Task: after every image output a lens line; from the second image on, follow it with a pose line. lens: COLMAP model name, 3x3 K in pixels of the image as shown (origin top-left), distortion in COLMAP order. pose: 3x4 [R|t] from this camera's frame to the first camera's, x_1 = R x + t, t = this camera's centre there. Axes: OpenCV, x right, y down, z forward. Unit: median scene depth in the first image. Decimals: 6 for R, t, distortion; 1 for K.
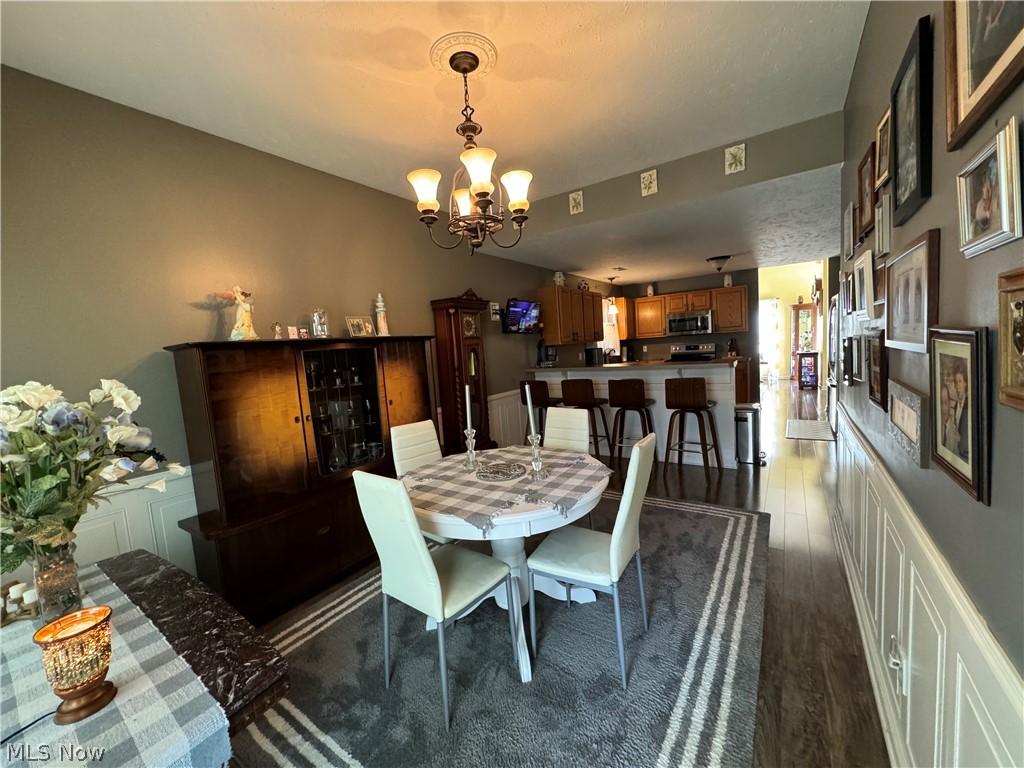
lens RADIAL K [[407.6, 0, 508.2], [0, 407.6, 383.2], [0, 0, 1]] dist [-0.002790, 0.000466]
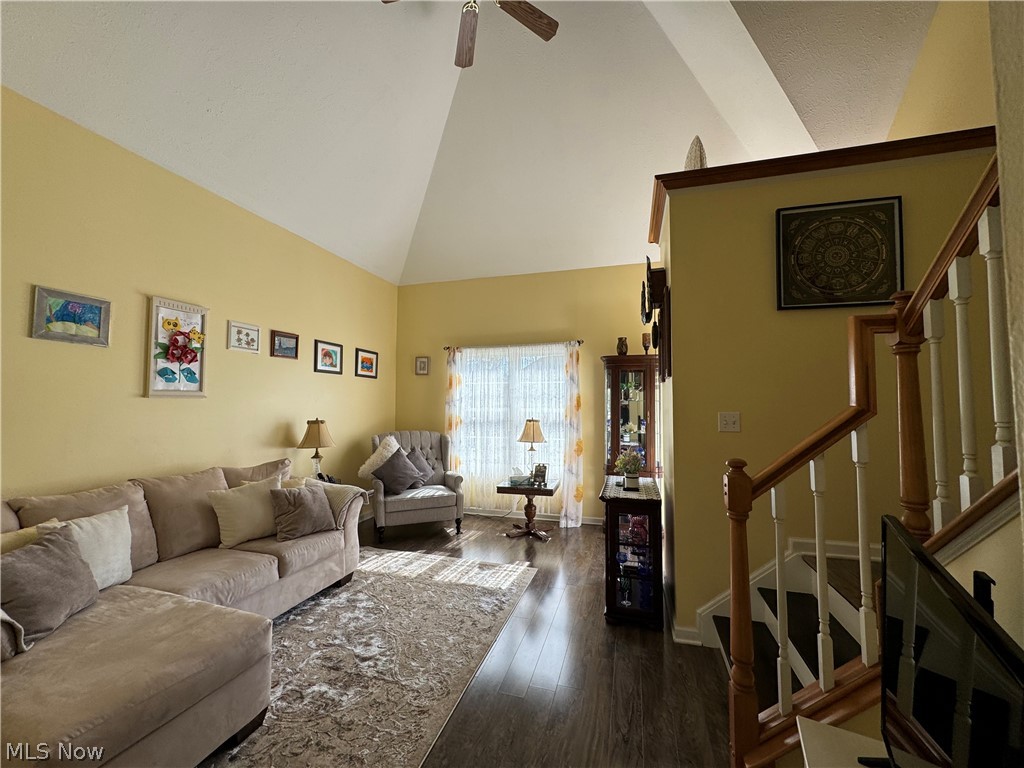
lens RADIAL K [[407.6, 0, 510.2], [0, 407.6, 383.8], [0, 0, 1]] dist [-0.002790, 0.000466]
pose [[0.951756, 0.085802, 0.294615, 0.549470], [-0.040669, 0.986913, -0.156041, -0.106223], [-0.304148, 0.136531, 0.942790, 0.723813]]
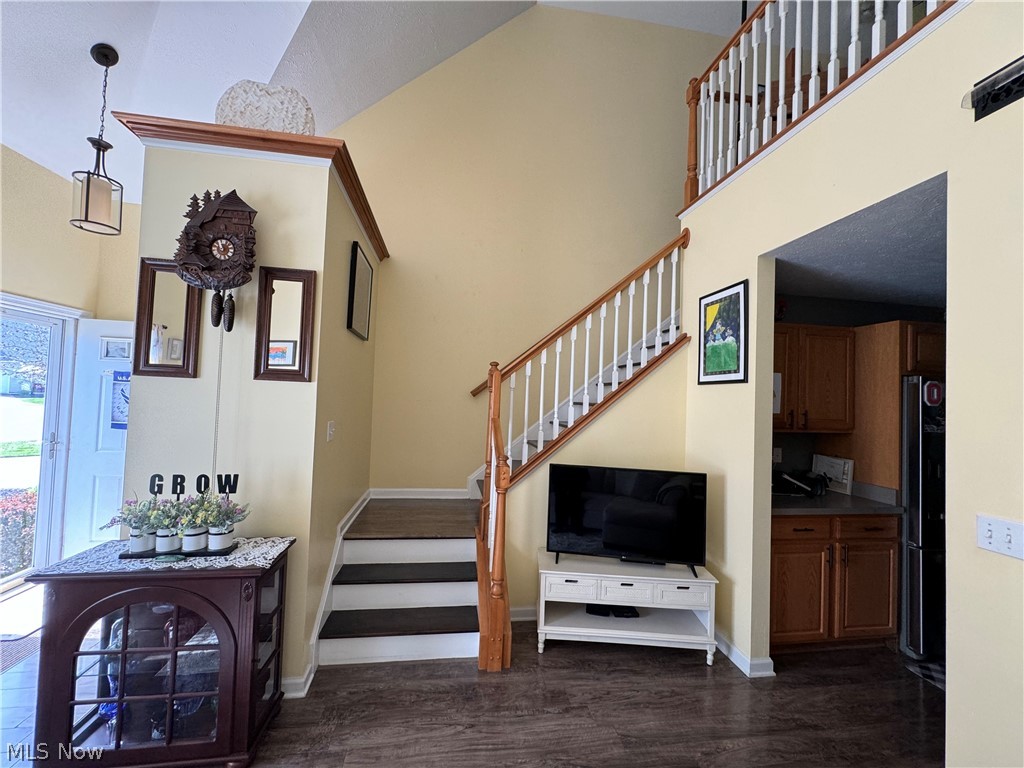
lens RADIAL K [[407.6, 0, 512.1], [0, 407.6, 383.3], [0, 0, 1]] dist [-0.002790, 0.000466]
pose [[-0.685045, 0.065858, 0.725518, 0.491229], [0.072191, 0.997140, -0.022350, -0.145350], [-0.724915, 0.037065, -0.687840, 1.029242]]
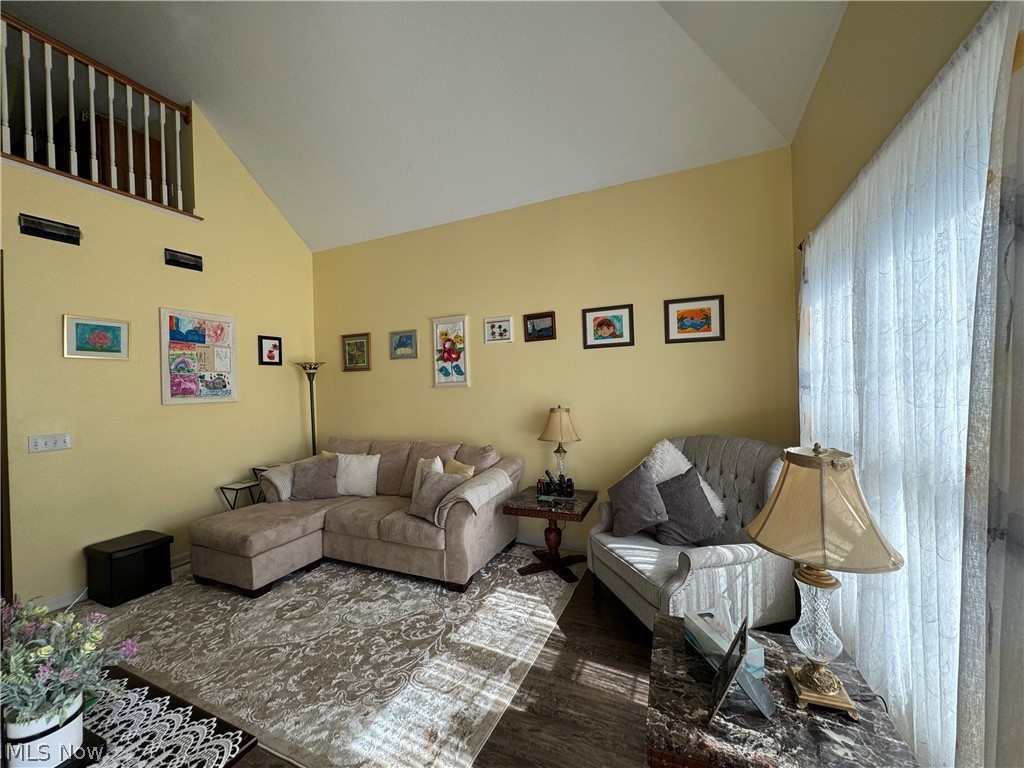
lens RADIAL K [[407.6, 0, 510.5], [0, 407.6, 382.7], [0, 0, 1]] dist [-0.002790, 0.000466]
pose [[0.172438, 0.059107, -0.983245, 0.840124], [-0.066462, 0.996621, 0.048255, -0.165633], [0.982776, 0.057028, 0.175784, 1.095474]]
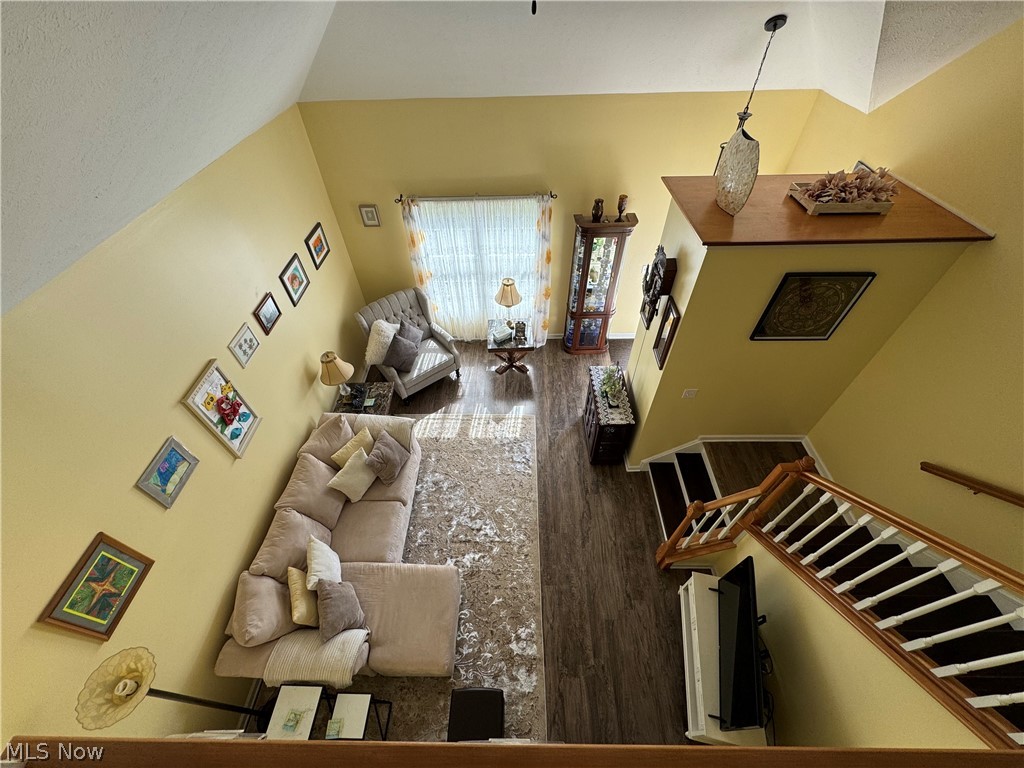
lens RADIAL K [[407.6, 0, 509.9], [0, 407.6, 384.2], [0, 0, 1]] dist [-0.002790, 0.000466]
pose [[0.833872, -0.371896, 0.407861, 0.456131], [0.015675, 0.754593, 0.656005, -0.403005], [-0.551735, -0.540632, 0.635064, 0.781257]]
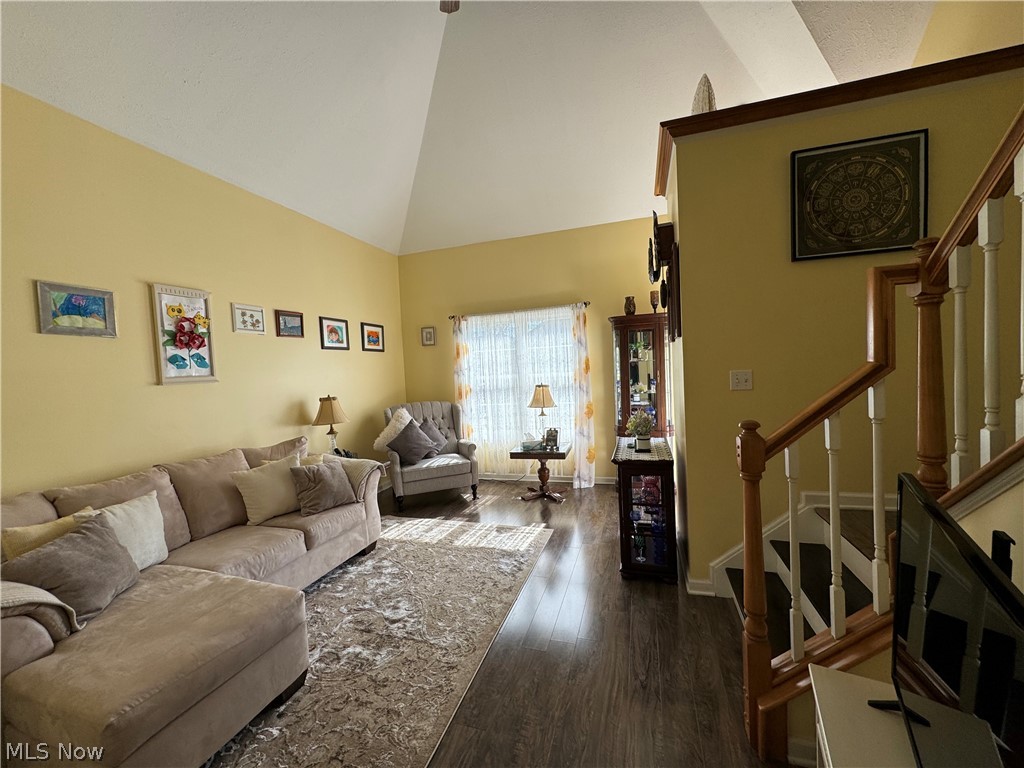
lens RADIAL K [[407.6, 0, 510.2], [0, 407.6, 383.8], [0, 0, 1]] dist [-0.002790, 0.000466]
pose [[0.960232, 0.009497, 0.279043, 0.549802], [0.009727, 0.997677, -0.067426, -0.110200], [-0.279035, 0.067459, 0.957909, 0.724720]]
